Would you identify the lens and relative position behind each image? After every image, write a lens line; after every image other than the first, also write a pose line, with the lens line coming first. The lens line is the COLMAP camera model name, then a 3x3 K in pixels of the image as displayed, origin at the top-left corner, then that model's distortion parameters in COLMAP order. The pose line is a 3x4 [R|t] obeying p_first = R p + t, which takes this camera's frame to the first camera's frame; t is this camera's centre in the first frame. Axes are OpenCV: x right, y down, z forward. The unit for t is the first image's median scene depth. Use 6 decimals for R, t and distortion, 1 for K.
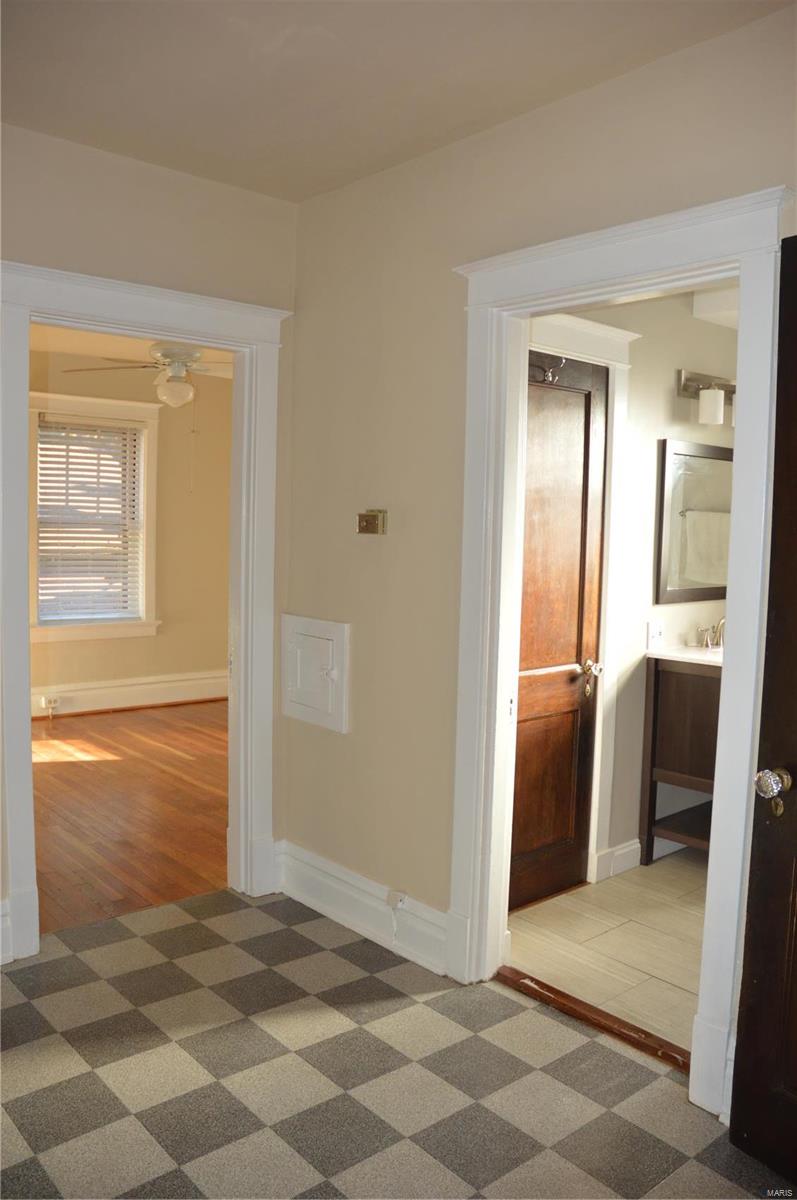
lens RADIAL K [[927.4, 0, 398.5], [0, 927.4, 600.0], [0, 0, 1]] dist [-0.178661, 0.156981]
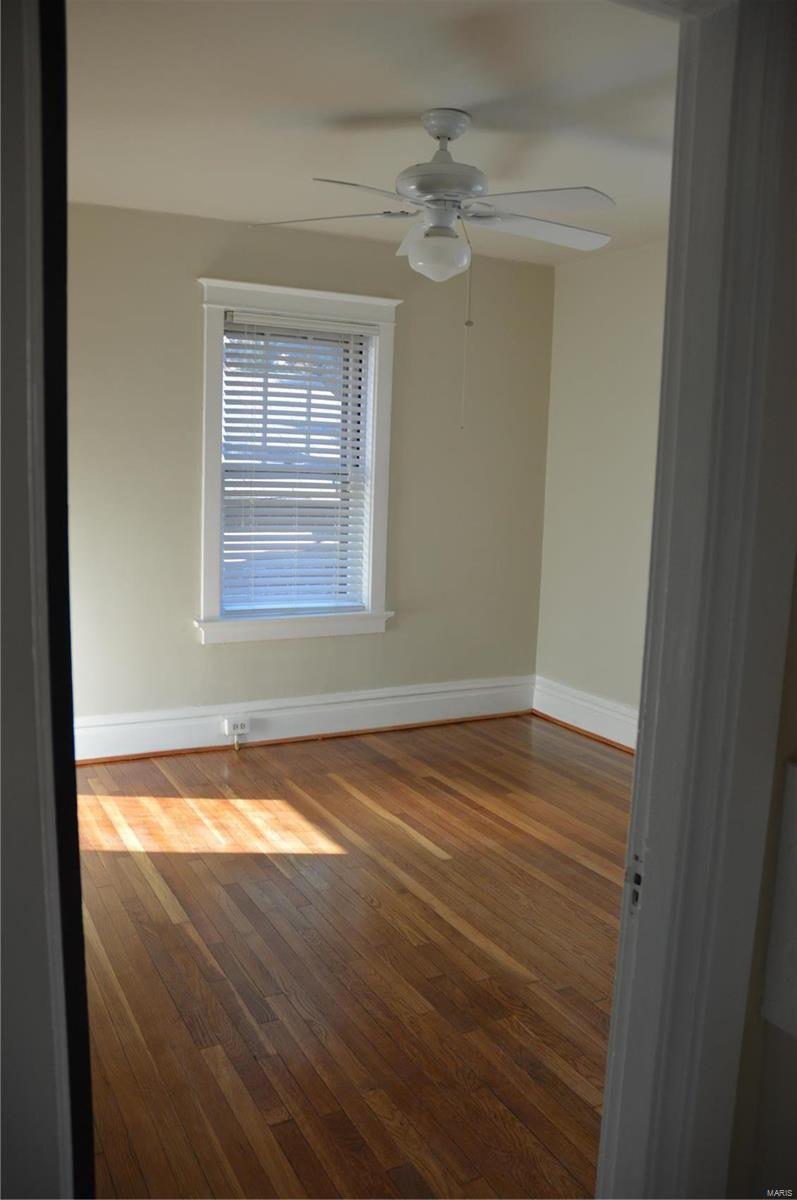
lens RADIAL K [[927.4, 0, 398.5], [0, 927.4, 600.0], [0, 0, 1]] dist [-0.178661, 0.156981]
pose [[0.975230, 0.039391, -0.217659, -0.106332], [-0.025137, 0.997377, 0.067877, -0.036952], [0.219762, -0.060724, 0.973662, 0.327481]]
